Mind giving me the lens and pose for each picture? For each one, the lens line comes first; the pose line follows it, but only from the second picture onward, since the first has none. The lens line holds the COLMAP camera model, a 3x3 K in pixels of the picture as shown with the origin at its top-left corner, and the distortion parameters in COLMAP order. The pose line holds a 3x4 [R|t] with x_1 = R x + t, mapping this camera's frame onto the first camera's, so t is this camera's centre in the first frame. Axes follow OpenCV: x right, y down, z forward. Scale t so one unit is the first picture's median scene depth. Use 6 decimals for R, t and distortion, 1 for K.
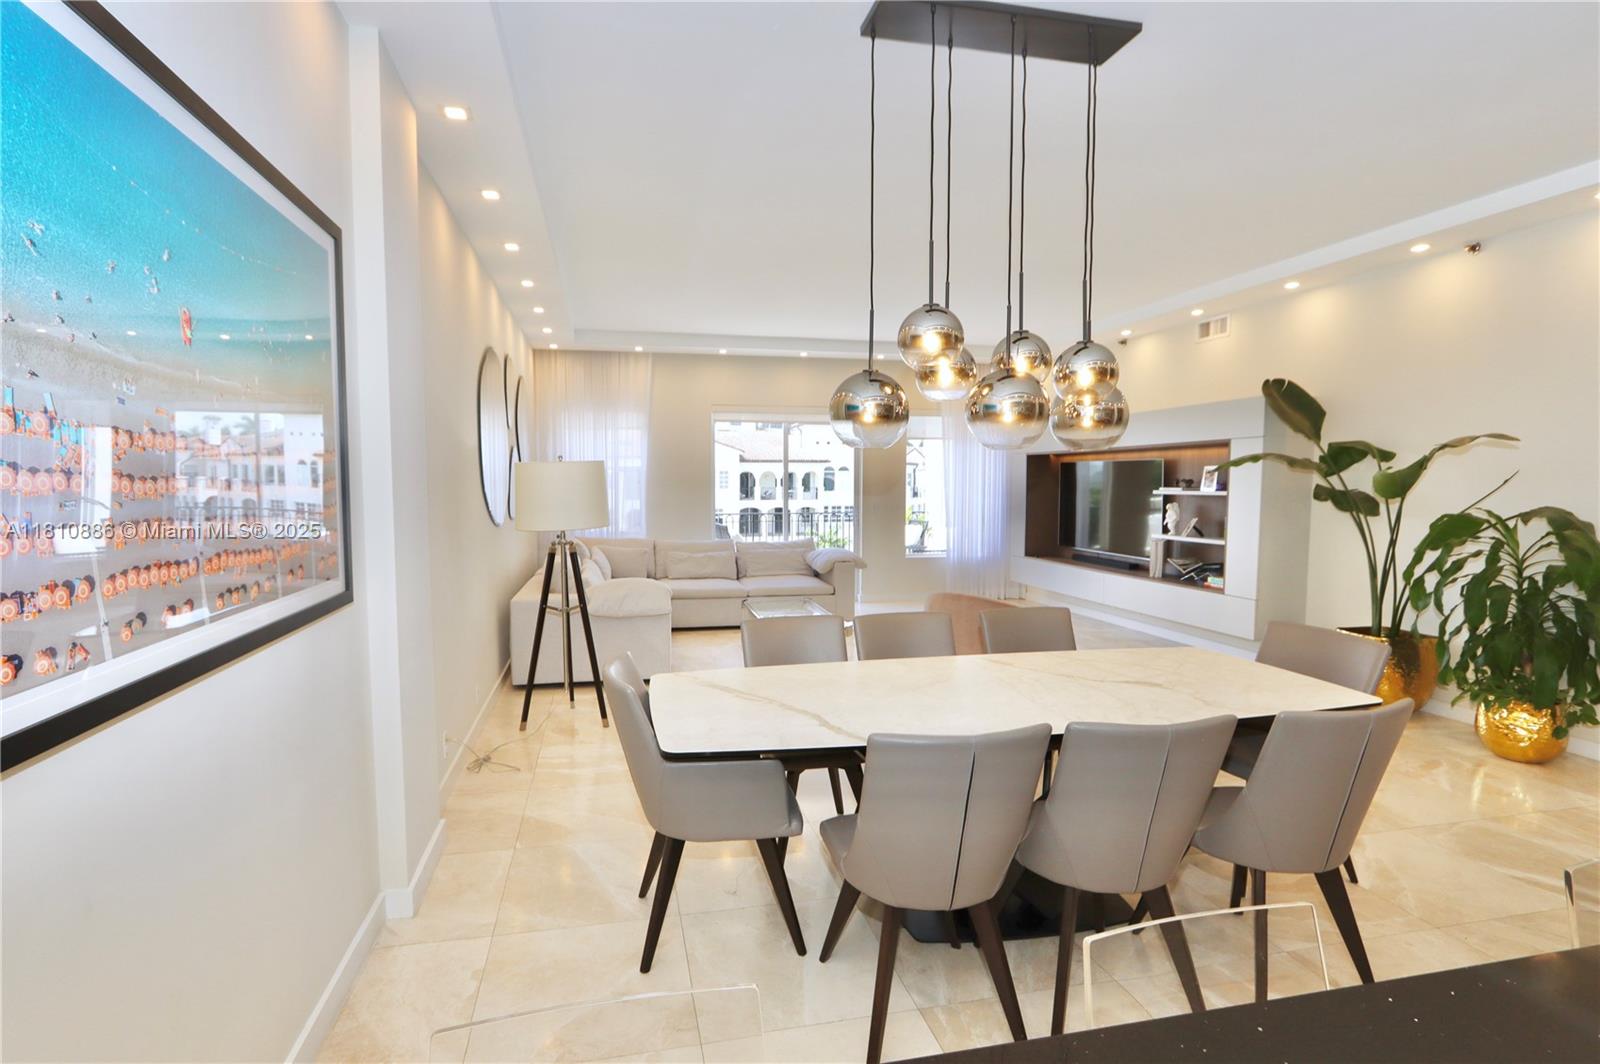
lens RADIAL K [[771.8, 0, 767.8], [0, 771.8, 538.6], [0, 0, 1]] dist [-0.015023, 0.001086]
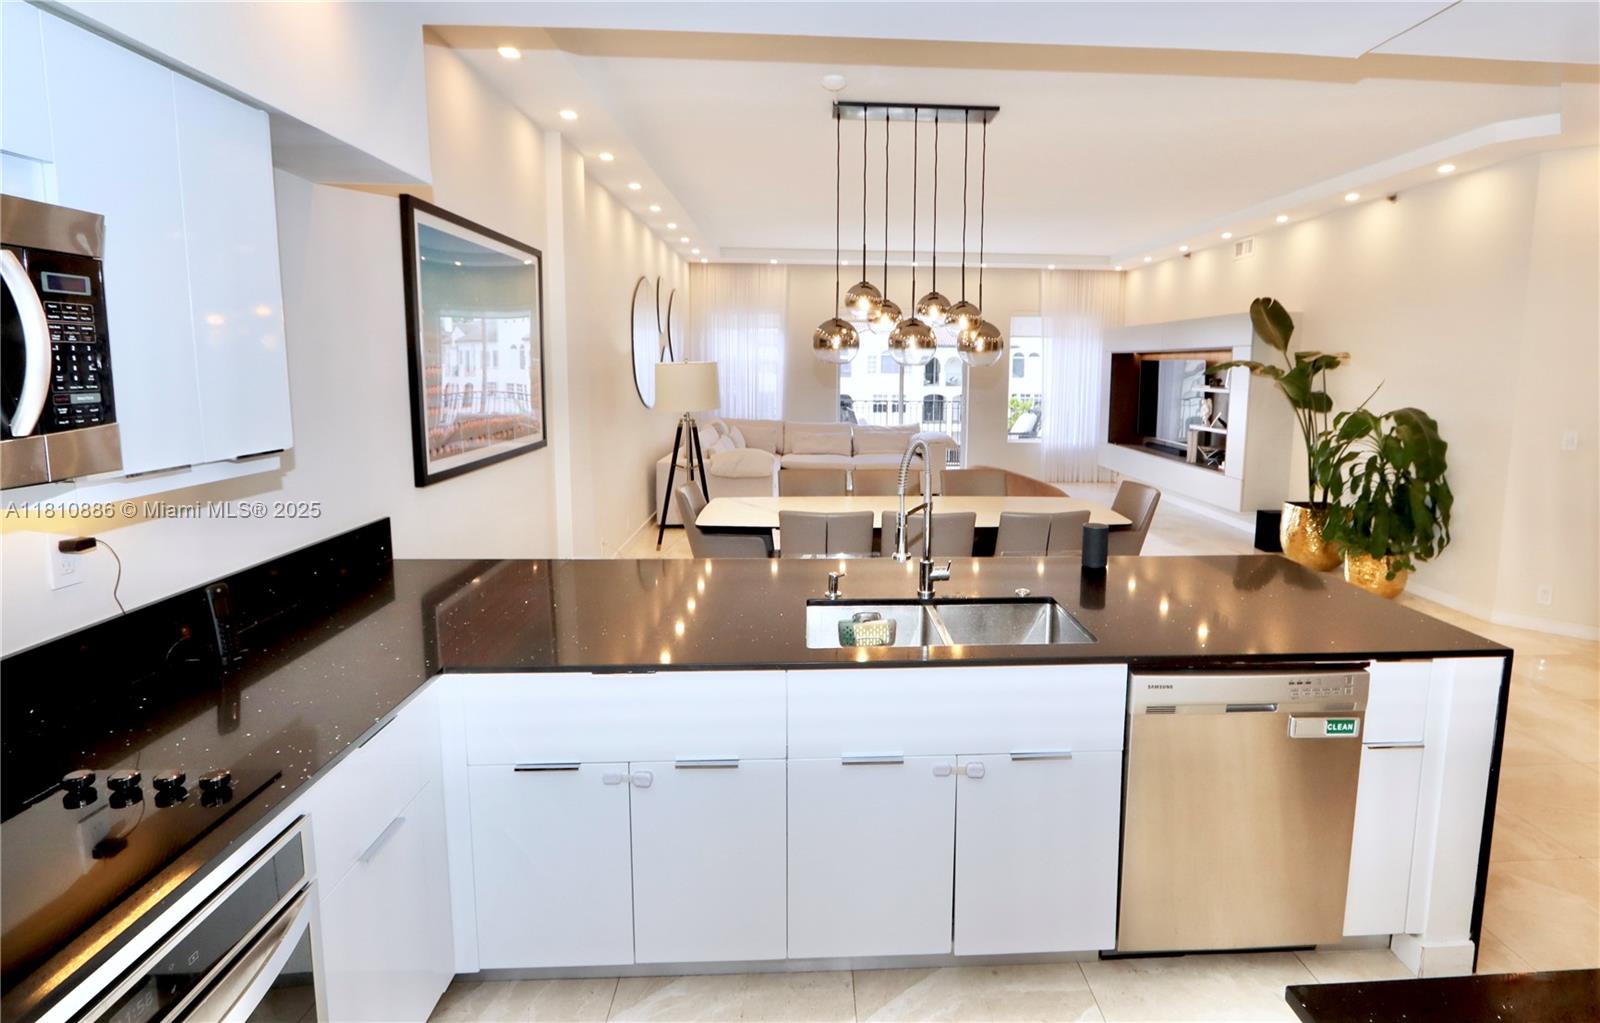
lens RADIAL K [[815.9, 0, 854.7], [0, 815.9, 464.2], [0, 0, 1]] dist [-0.016773, 0.000867]
pose [[0.990577, 0.027714, -0.134120, 0.235340], [-0.021411, 0.998607, 0.048215, 0.007358], [0.135269, -0.044889, 0.989791, -0.431997]]
